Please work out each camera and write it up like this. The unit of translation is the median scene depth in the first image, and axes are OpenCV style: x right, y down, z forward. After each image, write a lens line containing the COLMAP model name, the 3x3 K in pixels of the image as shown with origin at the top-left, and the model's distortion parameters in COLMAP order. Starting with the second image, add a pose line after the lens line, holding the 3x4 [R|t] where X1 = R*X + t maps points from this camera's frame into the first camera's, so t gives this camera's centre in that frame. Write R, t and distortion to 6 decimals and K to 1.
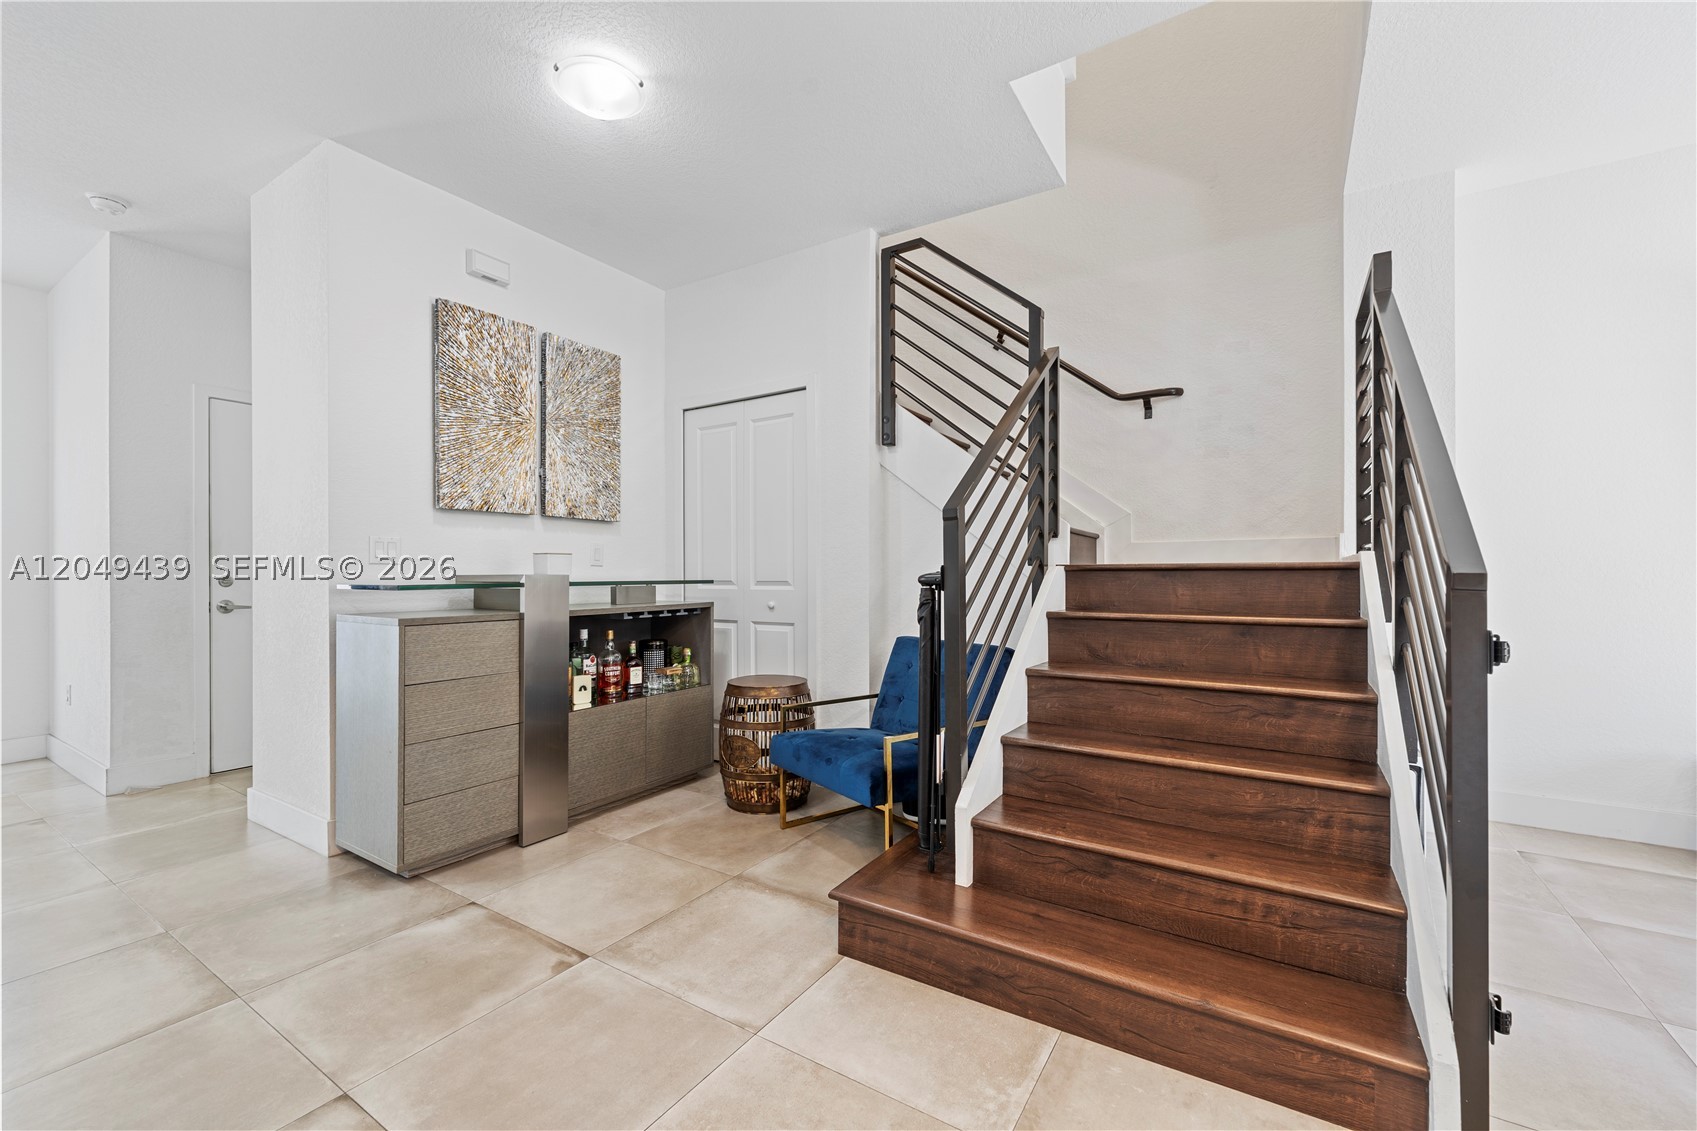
lens RADIAL K [[686.1, 0, 844.8], [0, 686.1, 575.9], [0, 0, 1]] dist [-0.000720, -0.000313]
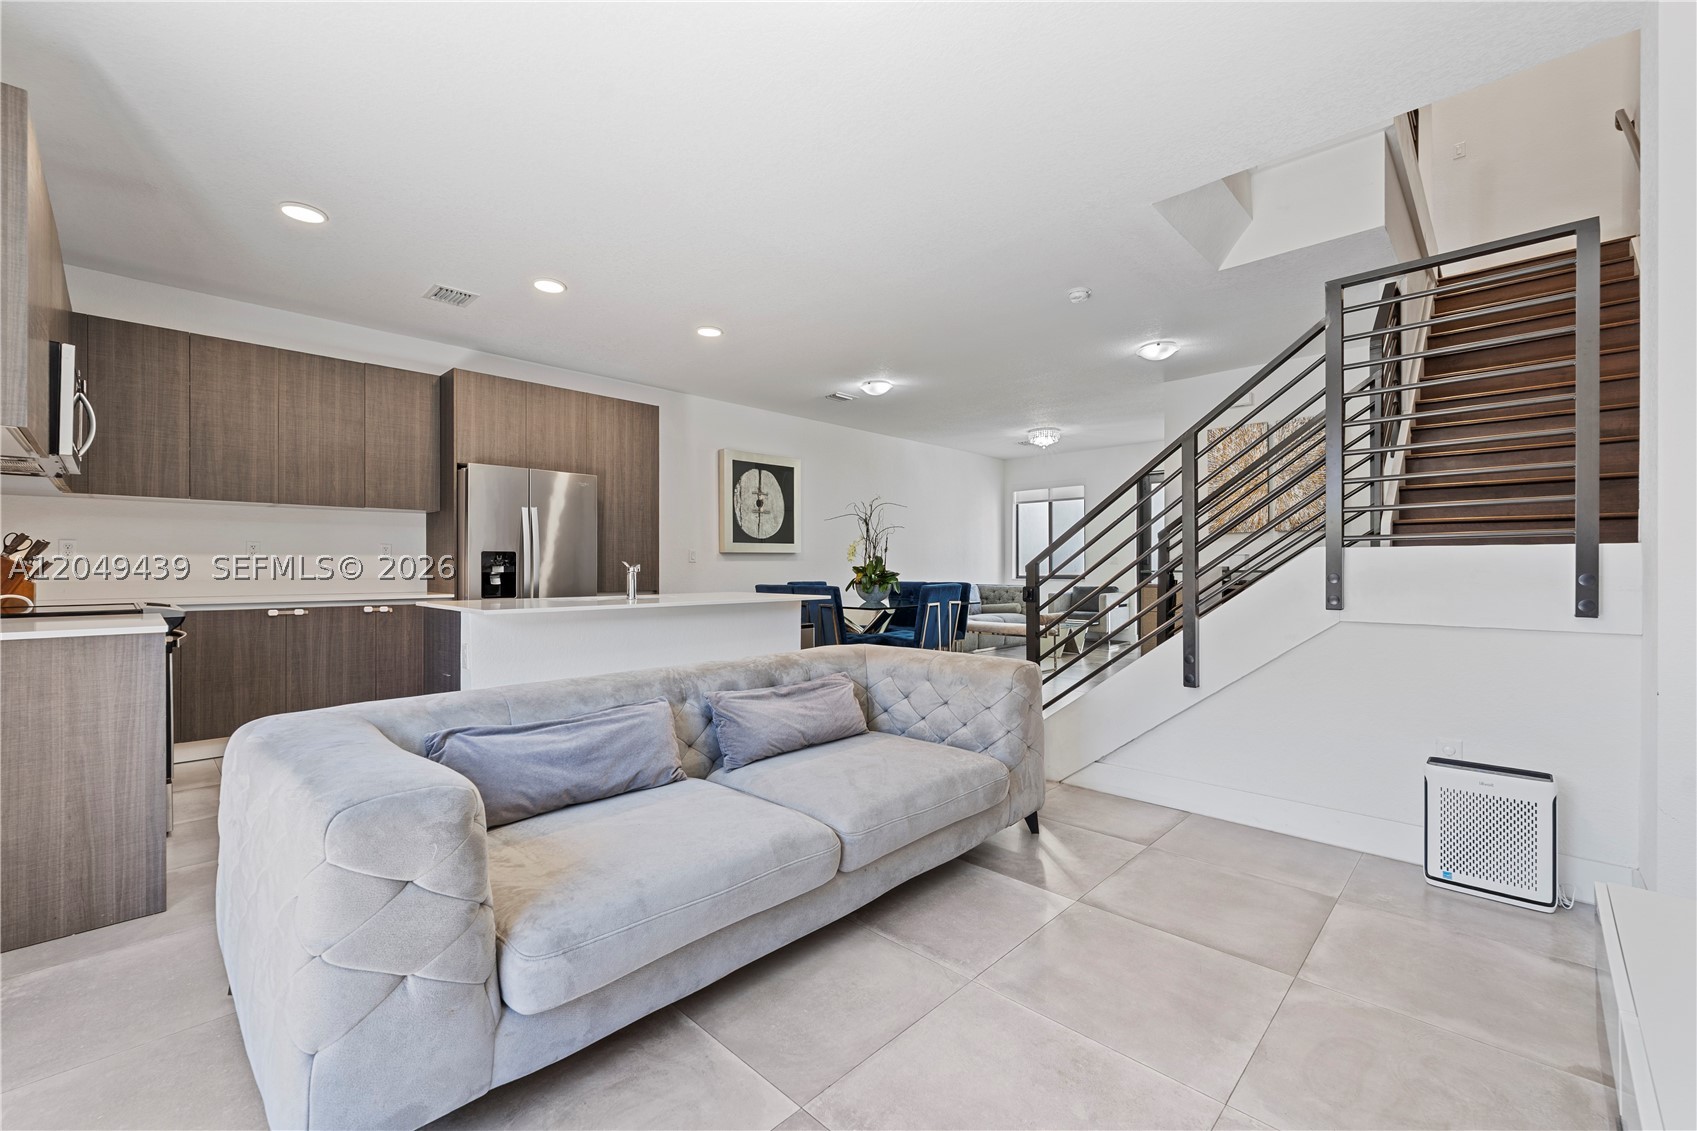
lens RADIAL K [[692.2, 0, 839.8], [0, 692.2, 563.8], [0, 0, 1]] dist [-0.001406, -0.000537]
pose [[-0.203703, -0.002315, -0.979030, 1.693446], [-0.002251, 0.999996, -0.001896, -0.002724], [0.979030, 0.001818, -0.203707, 0.362034]]
